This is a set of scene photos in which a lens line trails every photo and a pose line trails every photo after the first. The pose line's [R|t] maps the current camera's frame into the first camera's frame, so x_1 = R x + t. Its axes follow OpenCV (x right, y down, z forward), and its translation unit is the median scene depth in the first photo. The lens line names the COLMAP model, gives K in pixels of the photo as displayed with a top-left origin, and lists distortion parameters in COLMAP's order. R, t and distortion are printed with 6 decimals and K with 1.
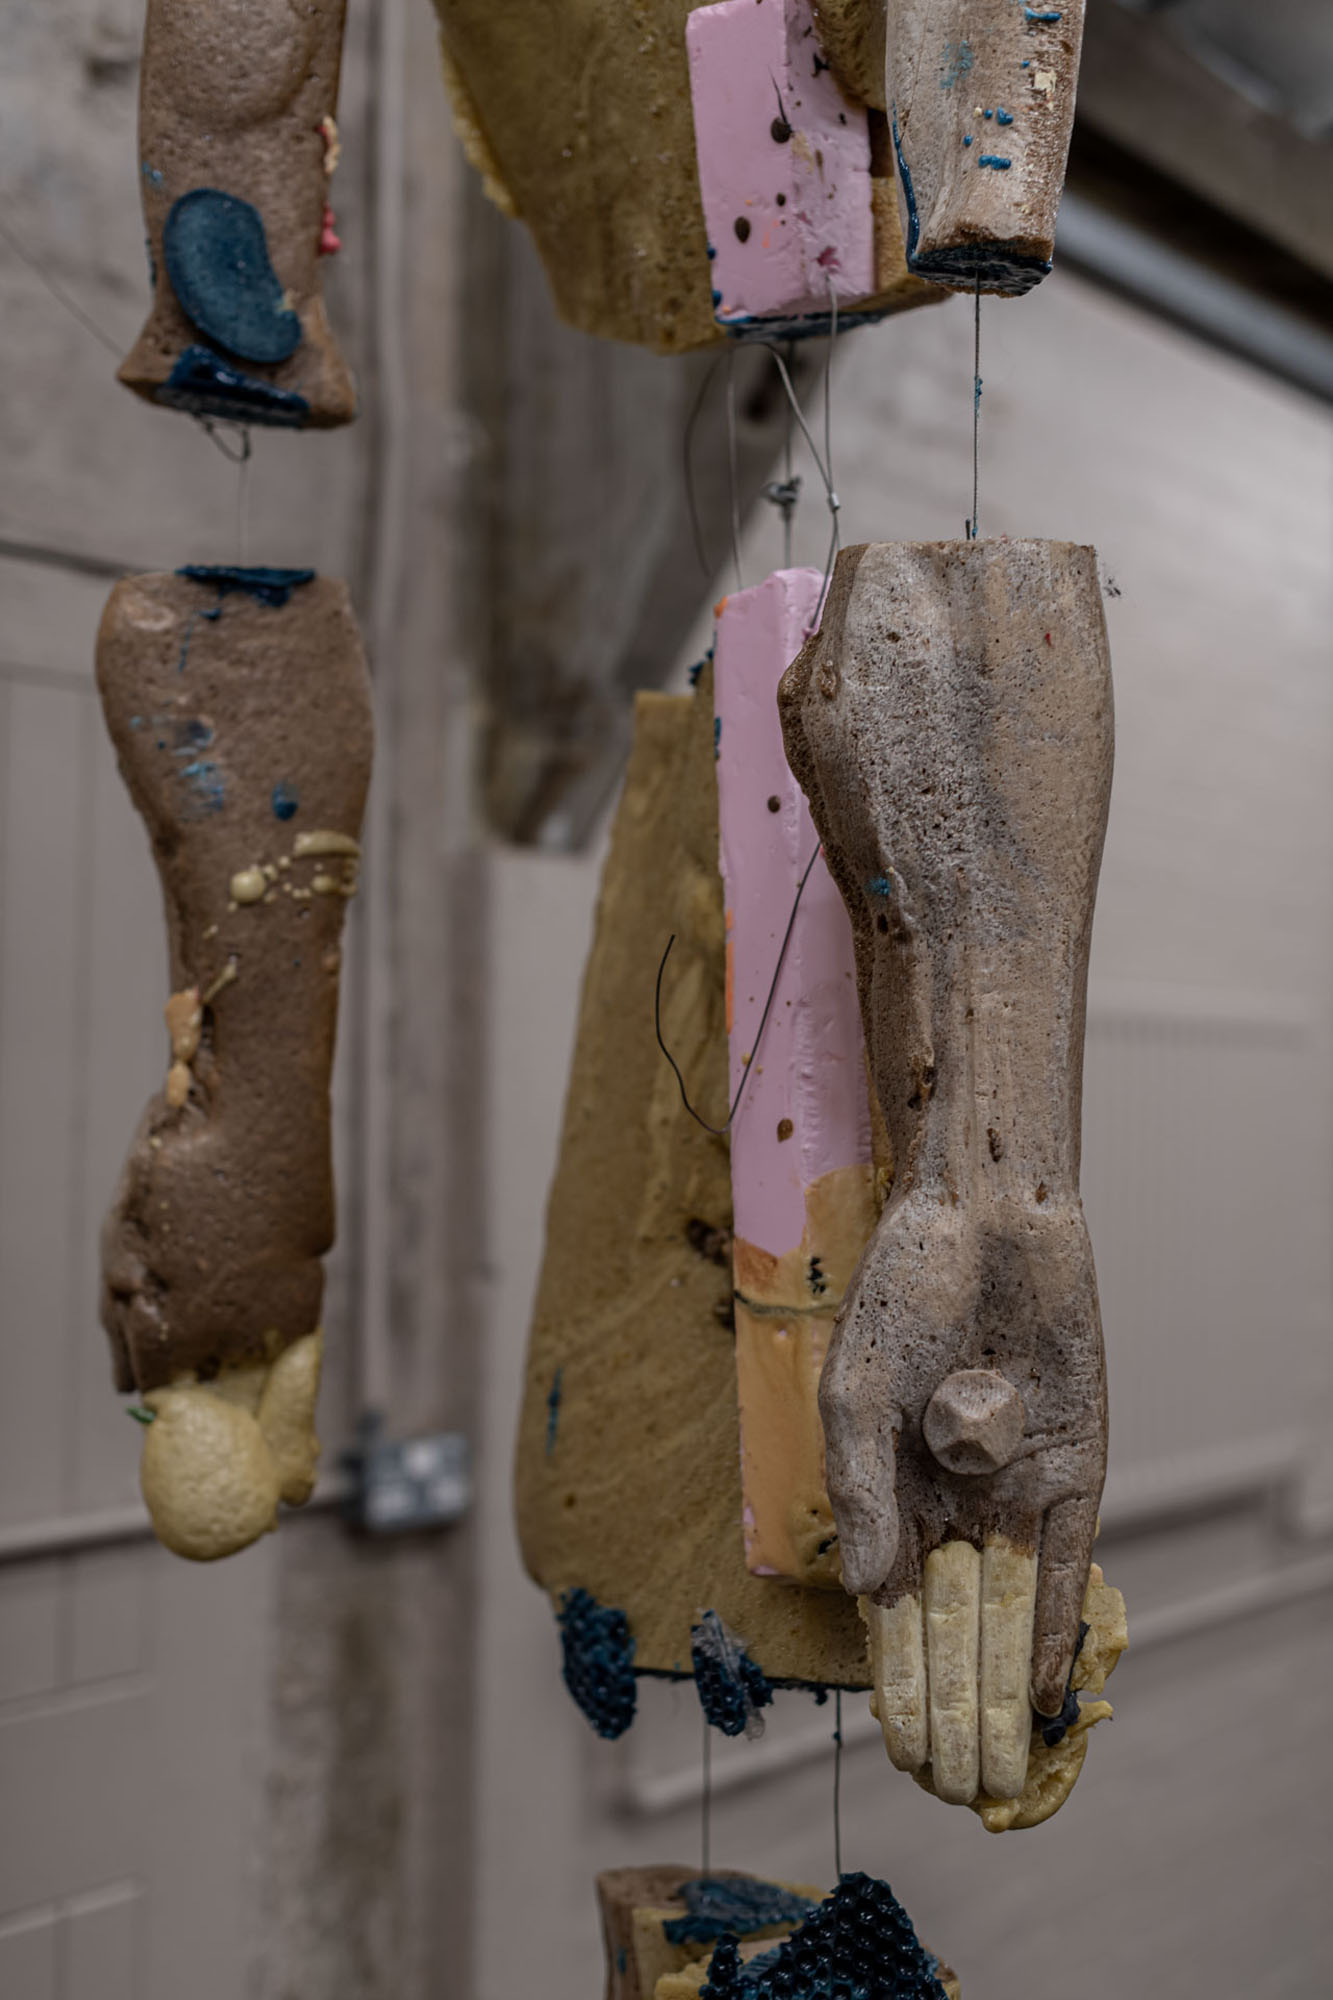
lens RADIAL K [[2891.8, 0, 669.5], [0, 2891.8, 997.4], [0, 0, 1]] dist [0.009142, 0.000000]
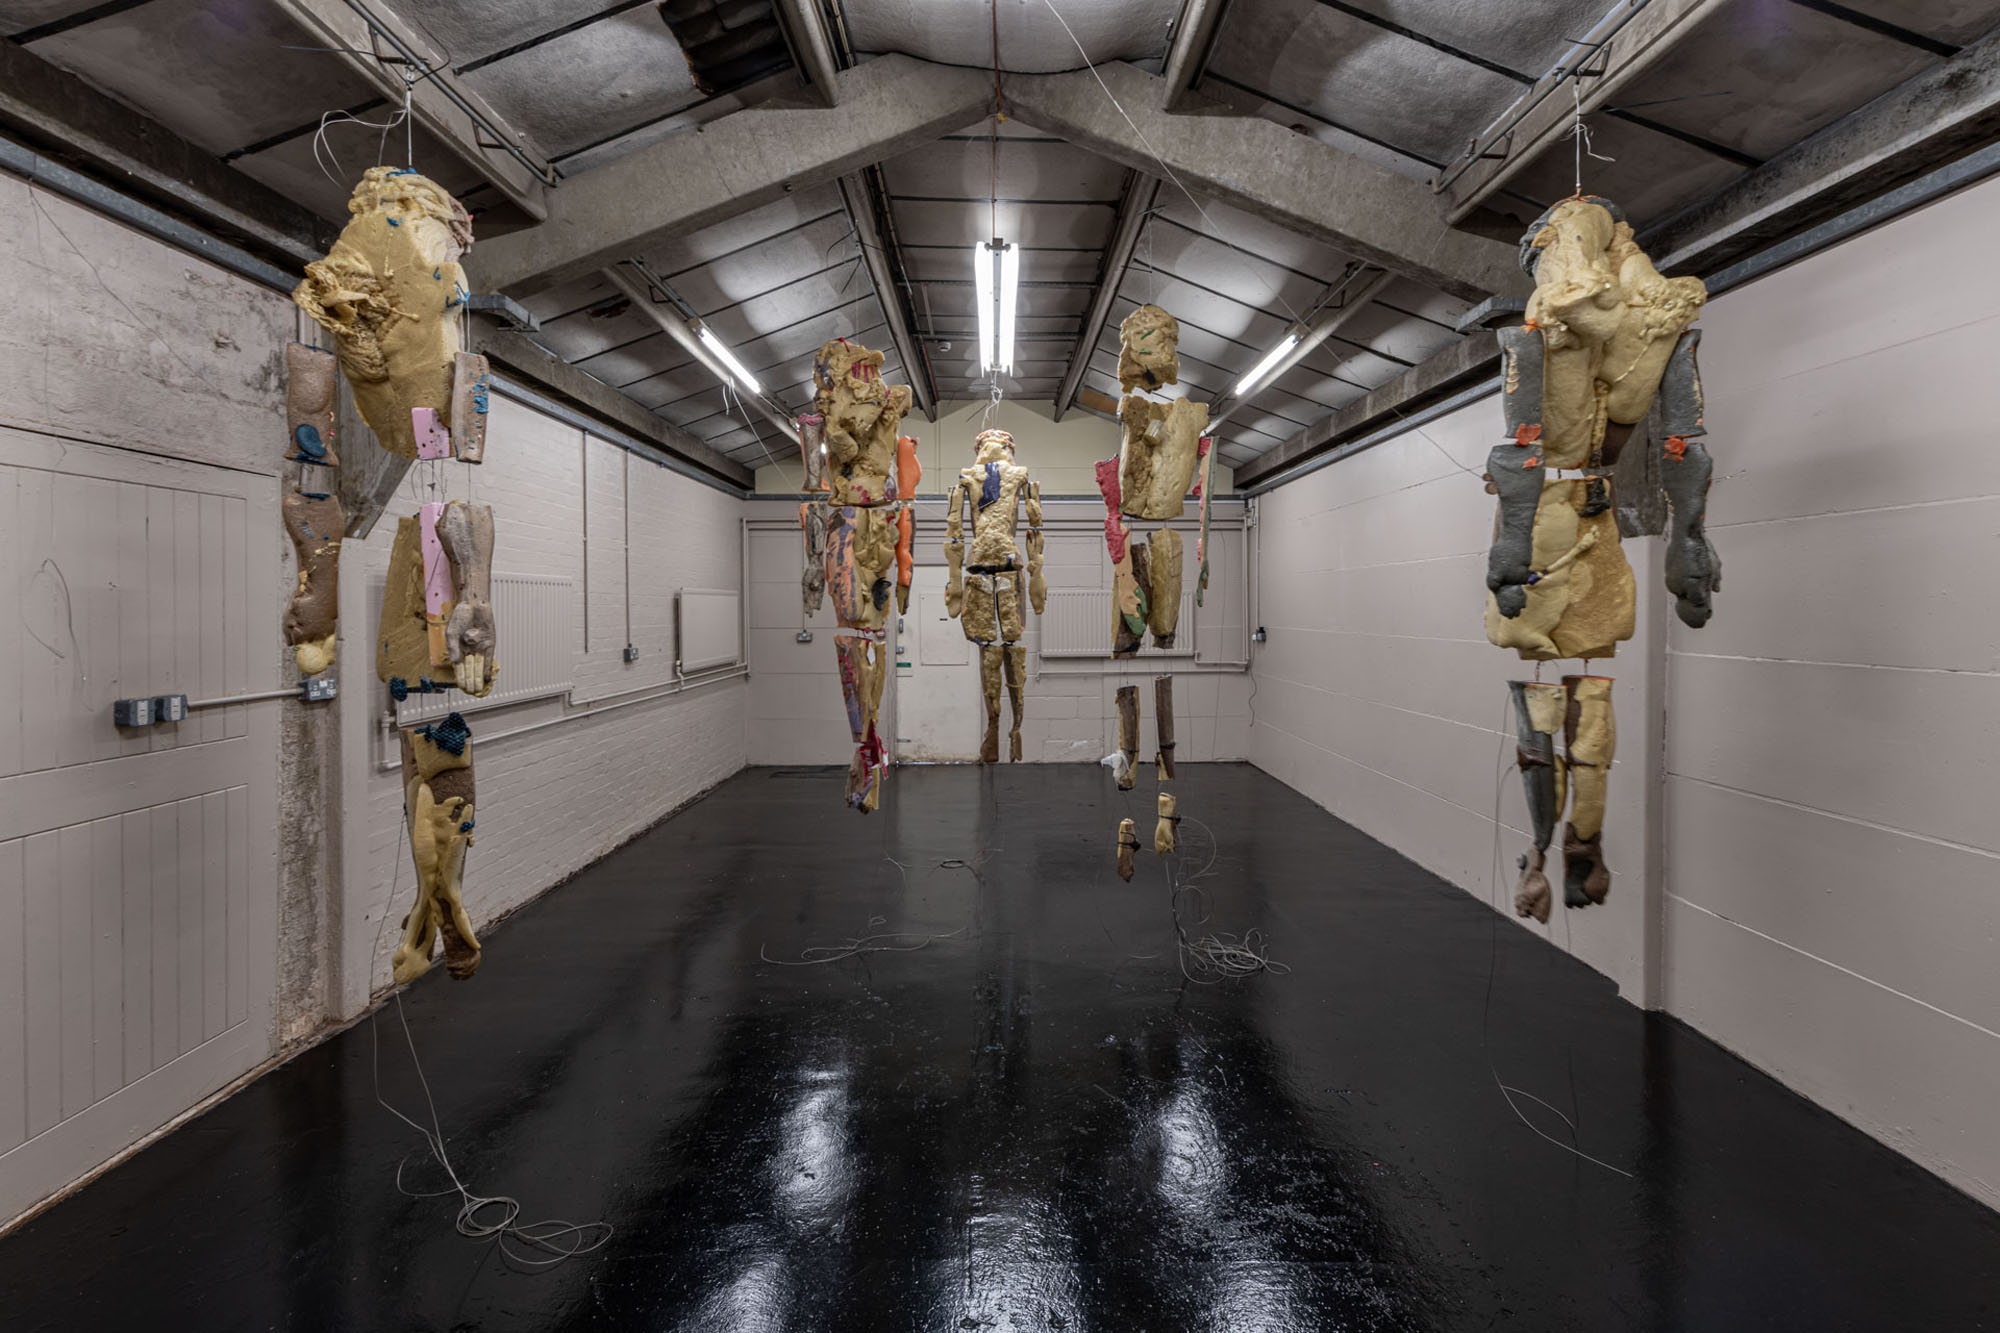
lens RADIAL K [[891.4, 0, 1014.3], [0, 891.4, 621.4], [0, 0, 1]] dist [-0.005003, 0.000958]
pose [[0.799298, -0.024275, 0.600444, -0.106224], [-0.006435, 0.998781, 0.048947, 0.001946], [-0.600900, -0.042987, 0.798167, -1.156523]]
